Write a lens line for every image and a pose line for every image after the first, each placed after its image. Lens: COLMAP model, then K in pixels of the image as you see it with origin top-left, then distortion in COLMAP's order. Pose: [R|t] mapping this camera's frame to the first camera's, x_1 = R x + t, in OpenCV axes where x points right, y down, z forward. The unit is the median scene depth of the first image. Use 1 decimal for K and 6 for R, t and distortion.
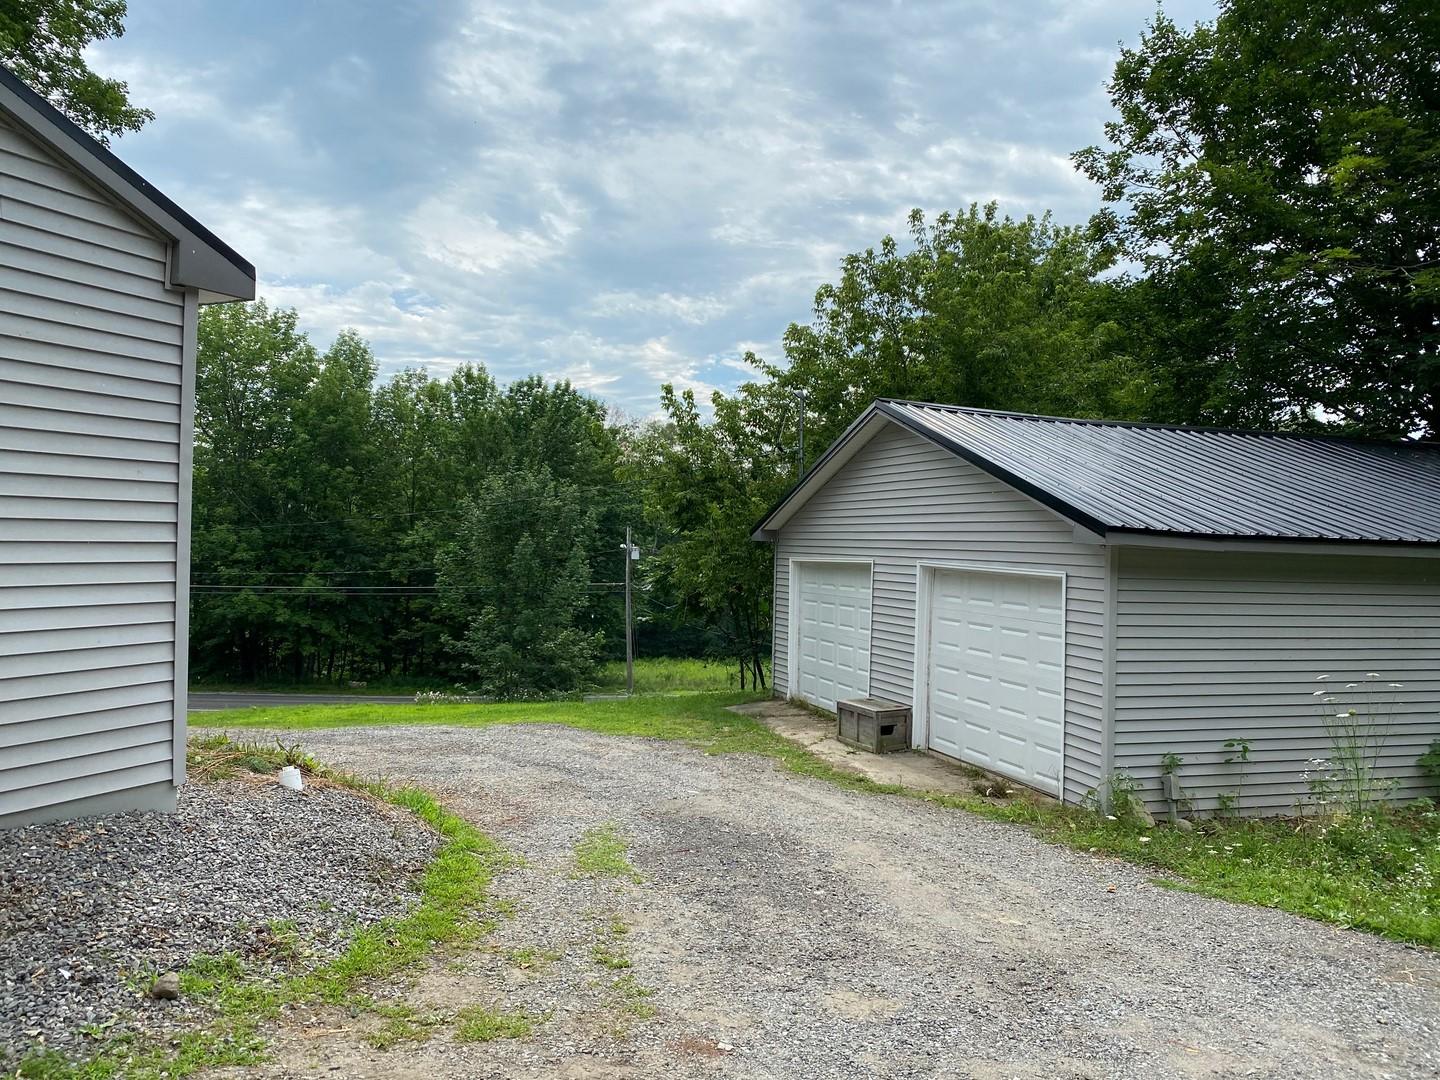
lens RADIAL K [[1109.0, 0, 720.0], [0, 1109.0, 540.0], [0, 0, 1]] dist [0.043211, -0.075438]
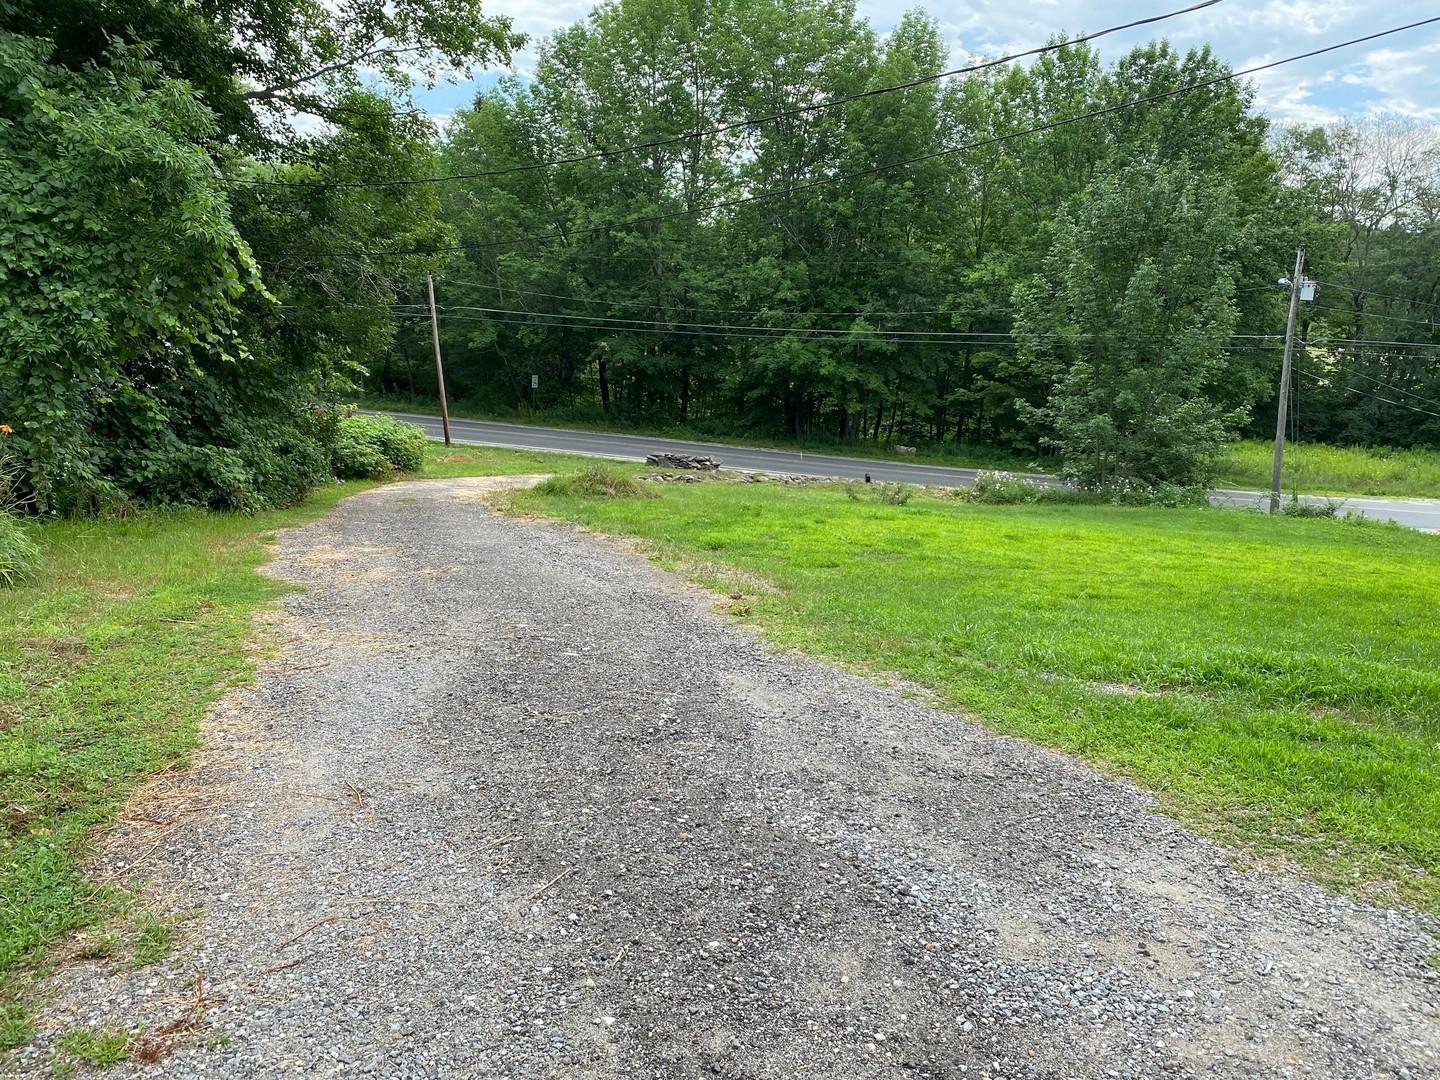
lens RADIAL K [[1091.1, 0, 718.4], [0, 1091.1, 590.7], [0, 0, 1]] dist [0.039033, -0.181620]
pose [[0.884943, 0.124042, -0.448876, -0.059927], [-0.002675, 0.965213, 0.261452, 0.013226], [0.465692, -0.230170, 0.854490, 0.182028]]
